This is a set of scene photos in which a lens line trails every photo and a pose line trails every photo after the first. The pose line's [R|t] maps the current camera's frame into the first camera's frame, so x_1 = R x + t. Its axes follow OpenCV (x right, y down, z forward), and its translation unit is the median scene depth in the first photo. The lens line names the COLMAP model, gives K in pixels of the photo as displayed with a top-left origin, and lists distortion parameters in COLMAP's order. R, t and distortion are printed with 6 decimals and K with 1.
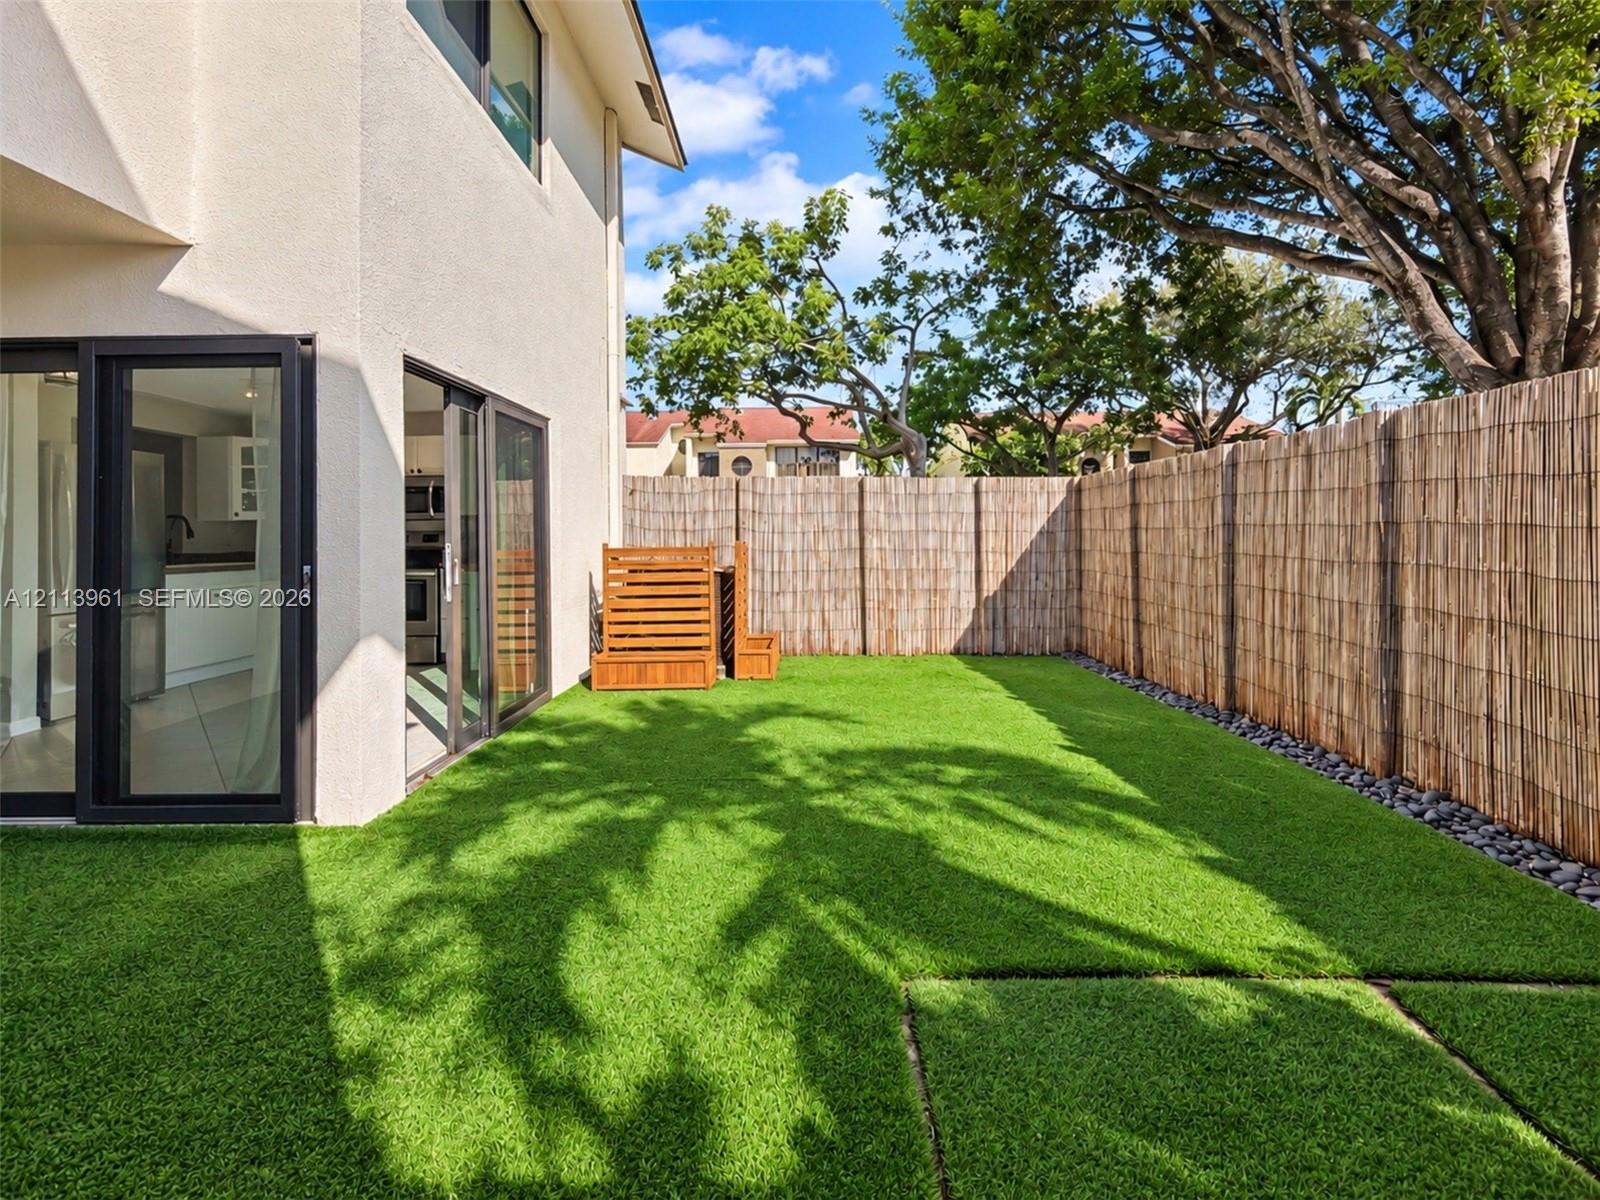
lens RADIAL K [[677.2, 0, 797.5], [0, 677.2, 526.7], [0, 0, 1]] dist [0.001599, 0.000149]
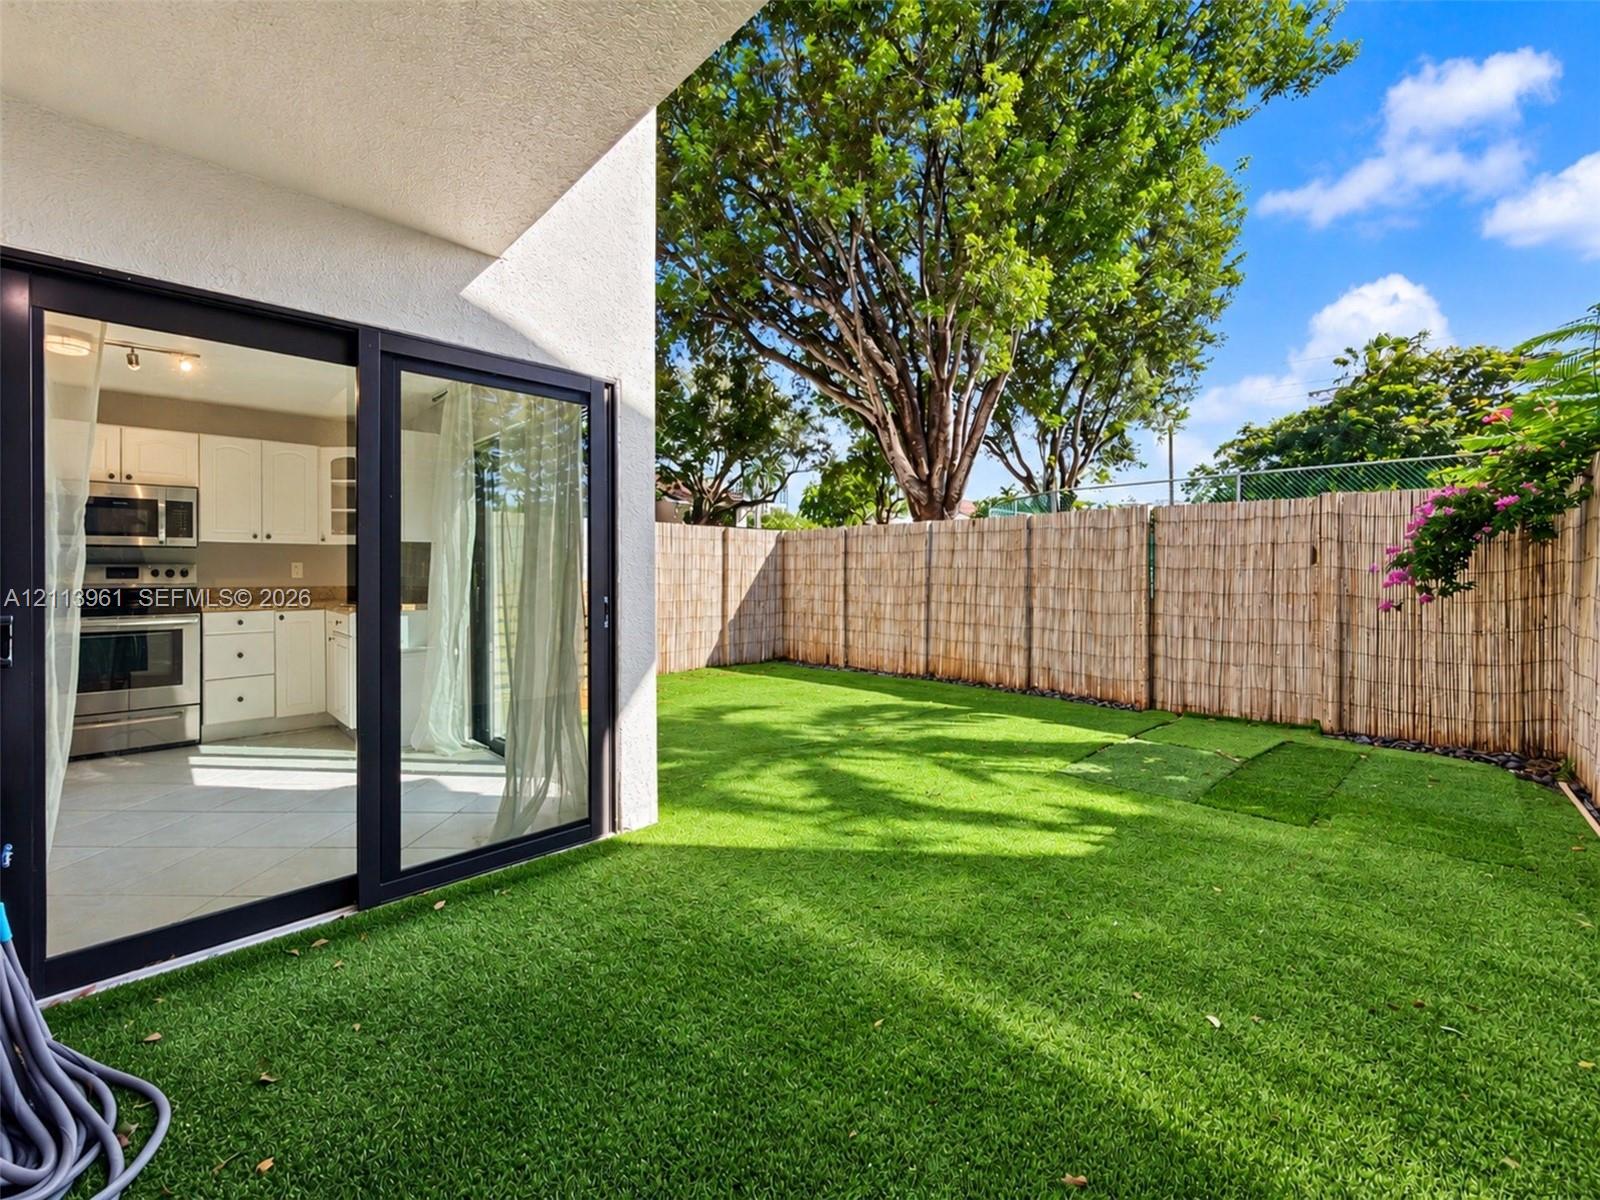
lens RADIAL K [[651.8, 0, 809.4], [0, 651.8, 577.8], [0, 0, 1]] dist [-0.001776, -0.000320]
pose [[0.705115, 0.001516, 0.709092, -0.896716], [-0.015071, 0.999804, 0.012849, 0.007463], [-0.708933, -0.019747, 0.704999, 0.039047]]
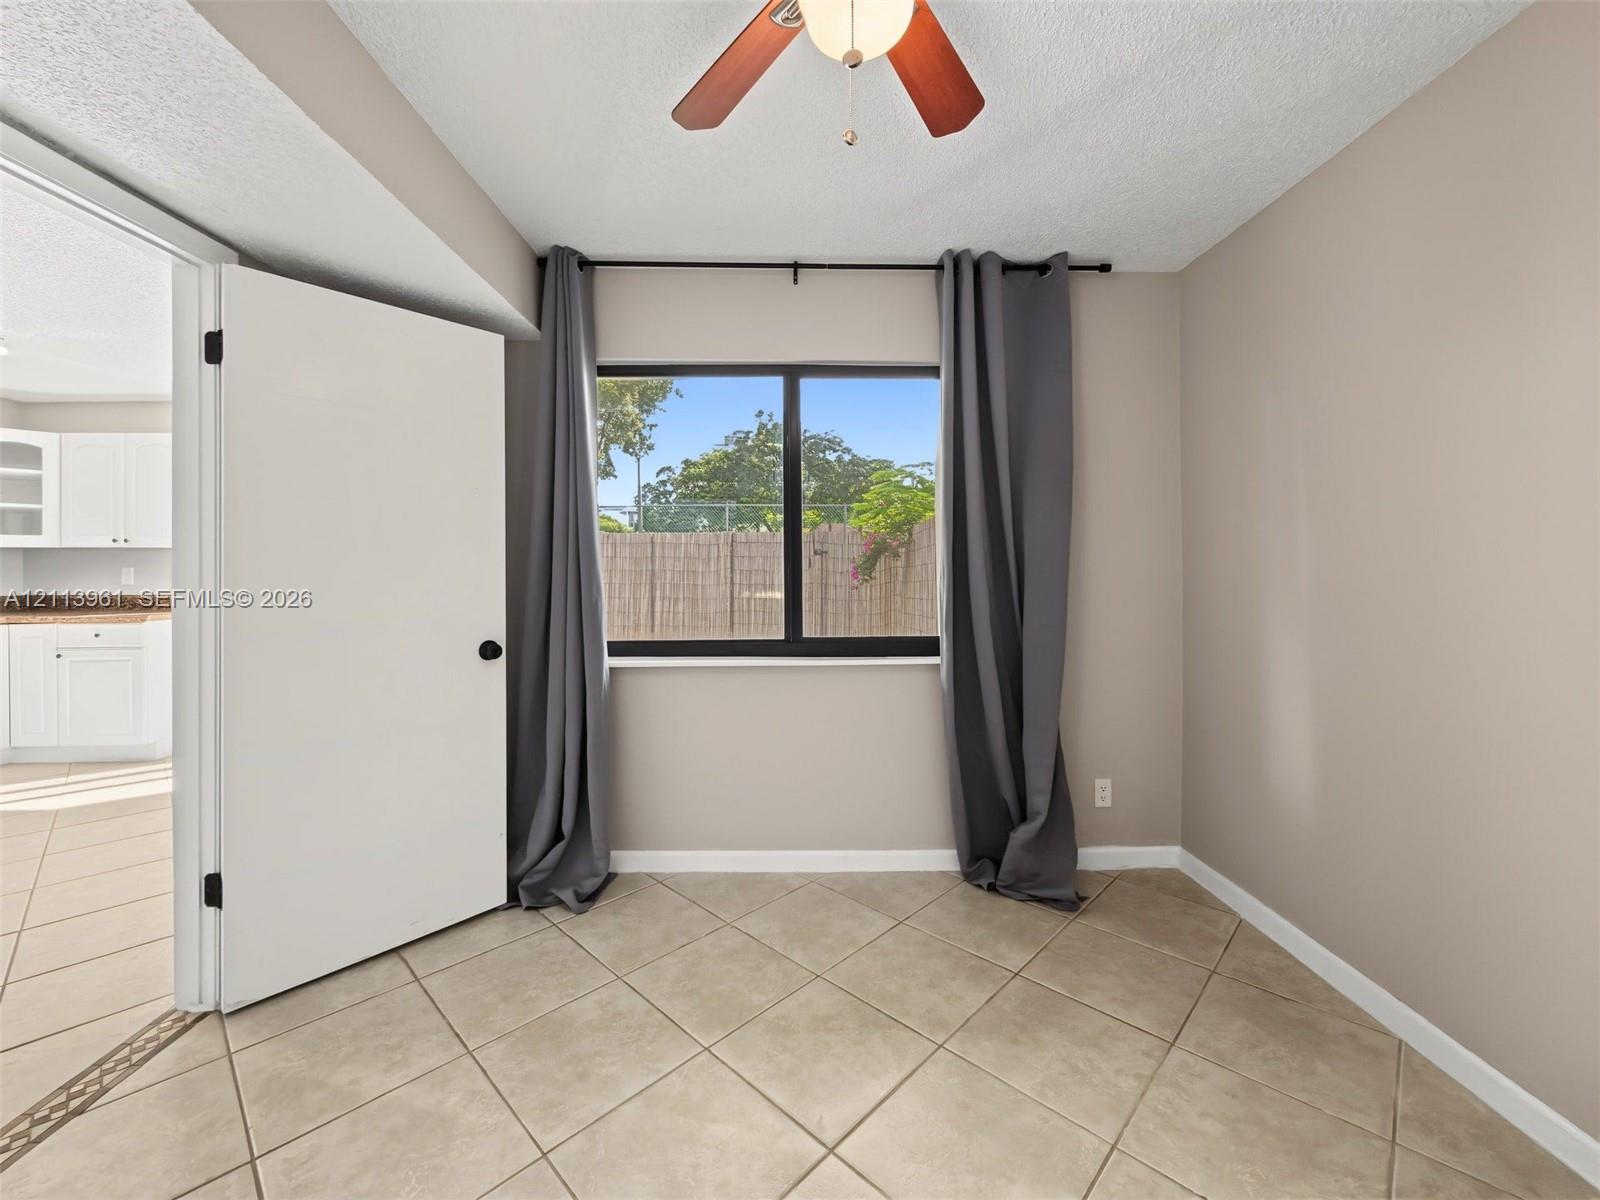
lens RADIAL K [[651.8, 0, 809.4], [0, 651.8, 577.8], [0, 0, 1]] dist [-0.001776, -0.000320]
pose [[-0.036160, -0.003408, 0.999340, -1.730948], [-0.008751, 0.999957, 0.003093, 0.012073], [-0.999308, -0.008633, -0.036189, 0.340959]]
